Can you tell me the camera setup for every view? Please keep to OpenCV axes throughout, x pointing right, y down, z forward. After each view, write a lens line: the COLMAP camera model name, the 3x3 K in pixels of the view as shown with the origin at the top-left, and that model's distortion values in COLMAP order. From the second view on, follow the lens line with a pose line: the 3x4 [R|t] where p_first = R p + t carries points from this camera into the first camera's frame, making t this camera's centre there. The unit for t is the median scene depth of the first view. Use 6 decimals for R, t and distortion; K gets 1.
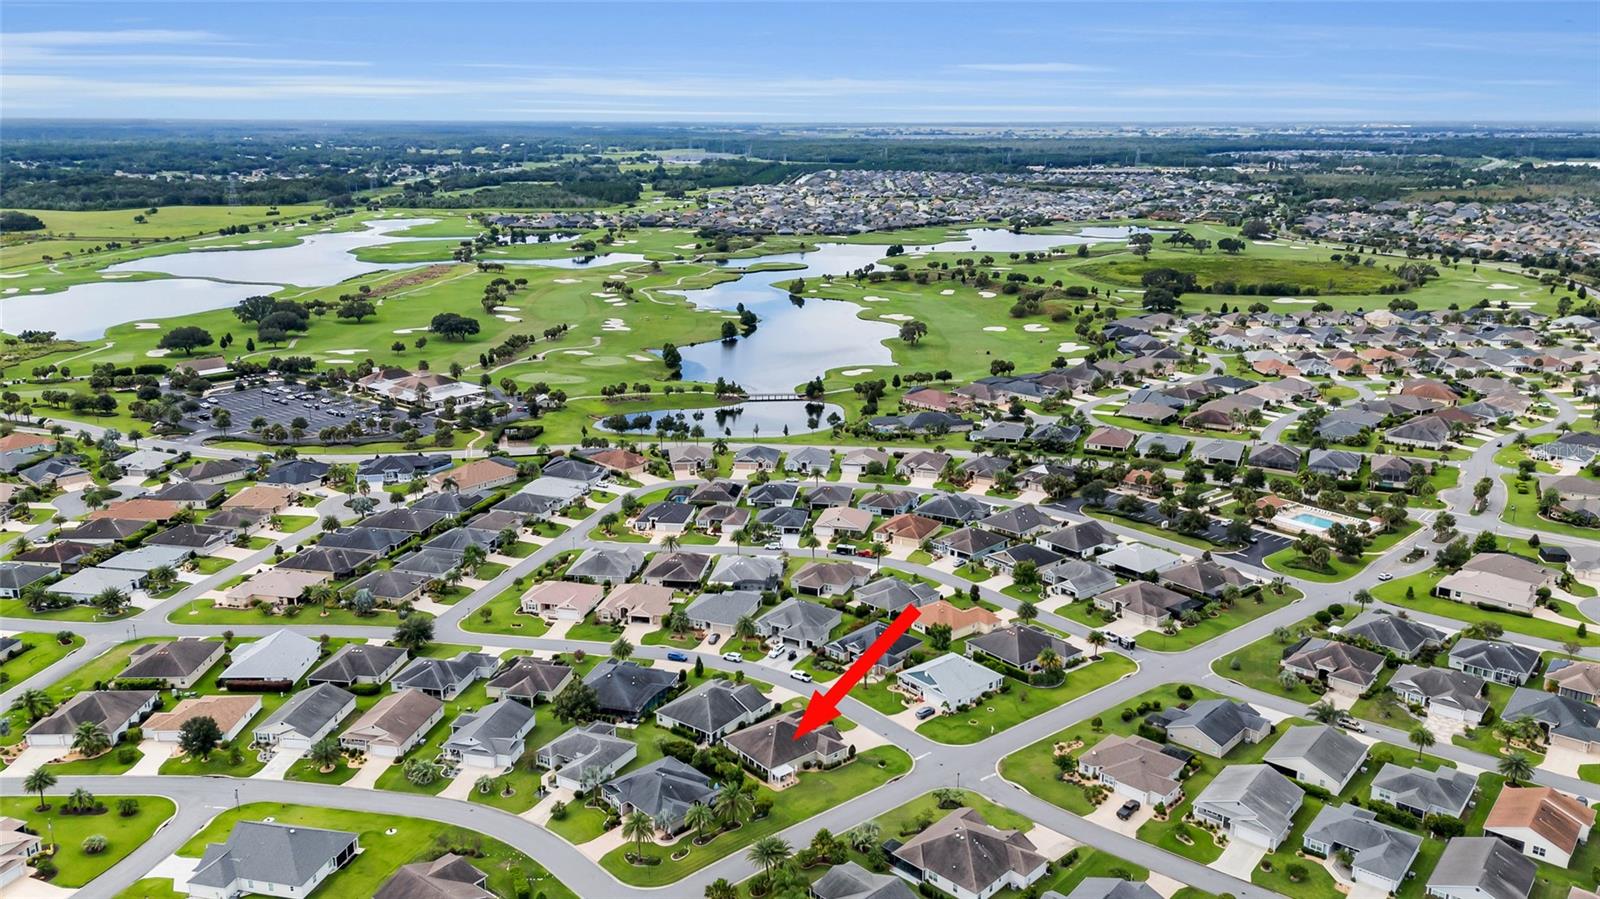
lens RADIAL K [[1175.0, 0, 809.0], [0, 1175.0, 457.4], [0, 0, 1]] dist [0.098249, -0.124808]
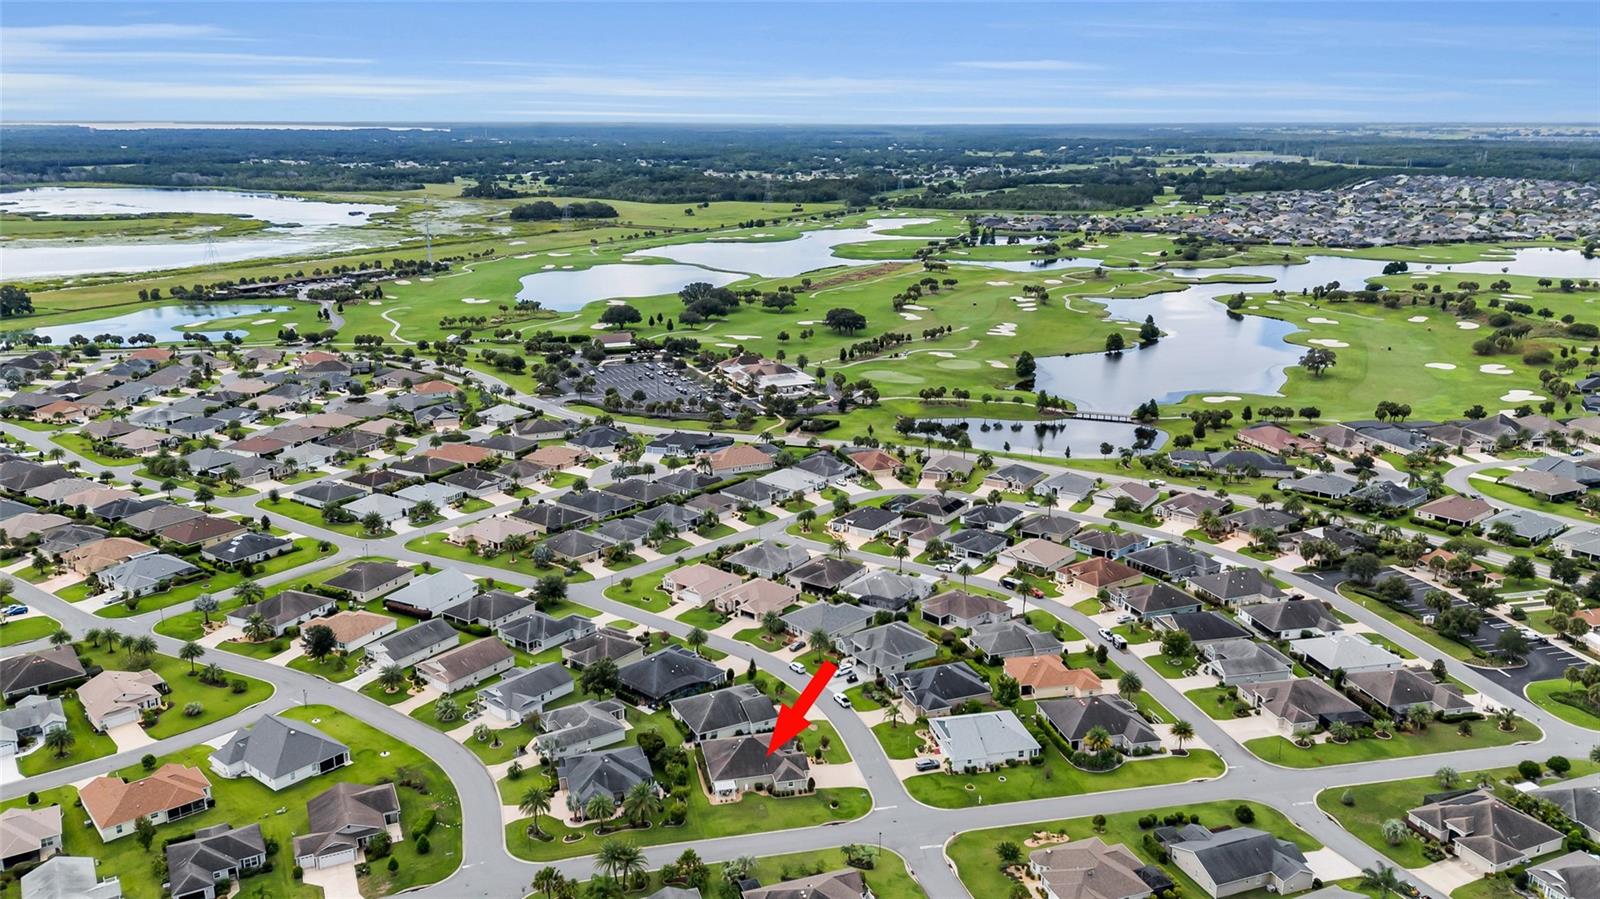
lens RADIAL K [[1175.0, 0, 809.0], [0, 1175.0, 457.4], [0, 0, 1]] dist [0.098249, -0.124808]
pose [[0.898620, 0.119833, -0.422045, 0.164257], [-0.120582, 0.992388, 0.025028, -0.015037], [0.421832, 0.028400, 0.906229, 0.050341]]
